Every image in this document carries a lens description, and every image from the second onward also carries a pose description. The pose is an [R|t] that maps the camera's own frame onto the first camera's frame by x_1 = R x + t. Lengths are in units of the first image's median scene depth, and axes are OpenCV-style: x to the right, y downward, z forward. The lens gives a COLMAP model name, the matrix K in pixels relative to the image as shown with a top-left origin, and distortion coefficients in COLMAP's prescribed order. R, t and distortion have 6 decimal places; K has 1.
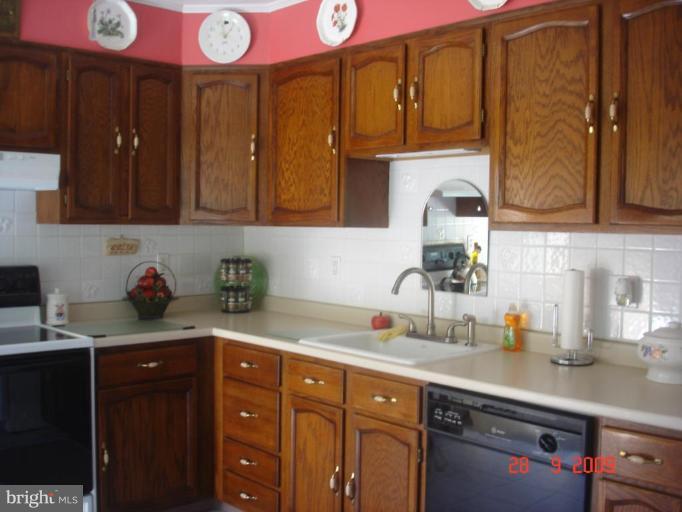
lens RADIAL K [[775.5, 0, 341.0], [0, 775.5, 256.0], [0, 0, 1]] dist [-0.087905, -0.035299]
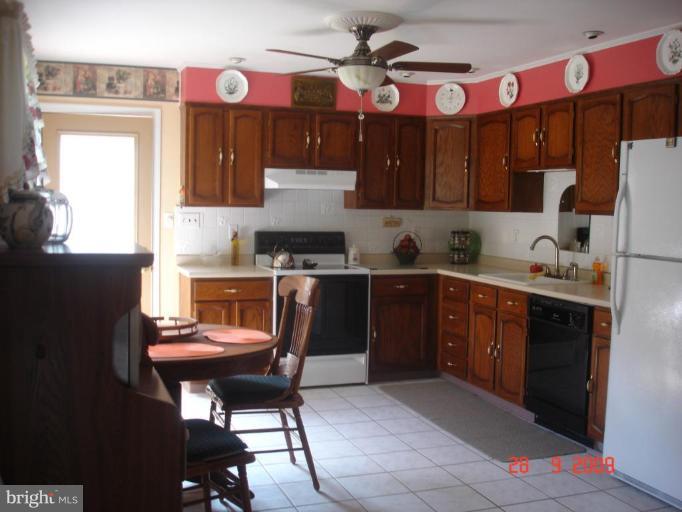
lens RADIAL K [[775.5, 0, 341.0], [0, 775.5, 256.0], [0, 0, 1]] dist [-0.087905, -0.035299]
pose [[0.923086, 0.029109, -0.383490, 0.317792], [-0.021931, 0.999493, 0.023077, 0.029330], [0.383967, -0.012892, 0.923257, -0.734896]]
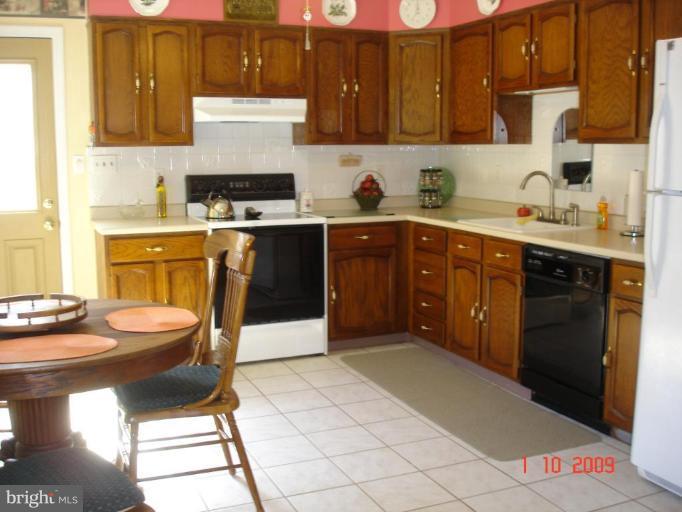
lens RADIAL K [[775.5, 0, 341.0], [0, 775.5, 256.0], [0, 0, 1]] dist [-0.087905, -0.035299]
pose [[0.943097, 0.028155, -0.331323, 0.213865], [0.003290, 0.995570, 0.093968, 0.034033], [0.332501, -0.089712, 0.938826, -0.443842]]
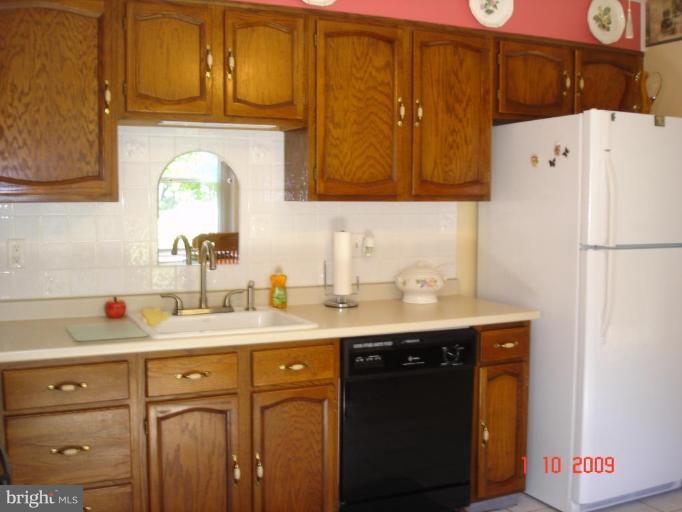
lens RADIAL K [[775.5, 0, 341.0], [0, 775.5, 256.0], [0, 0, 1]] dist [-0.087905, -0.035299]
pose [[0.289393, -0.089449, 0.953022, -0.740111], [0.041199, 0.995865, 0.080960, -0.036228], [-0.956323, 0.015834, 0.291882, 0.523007]]
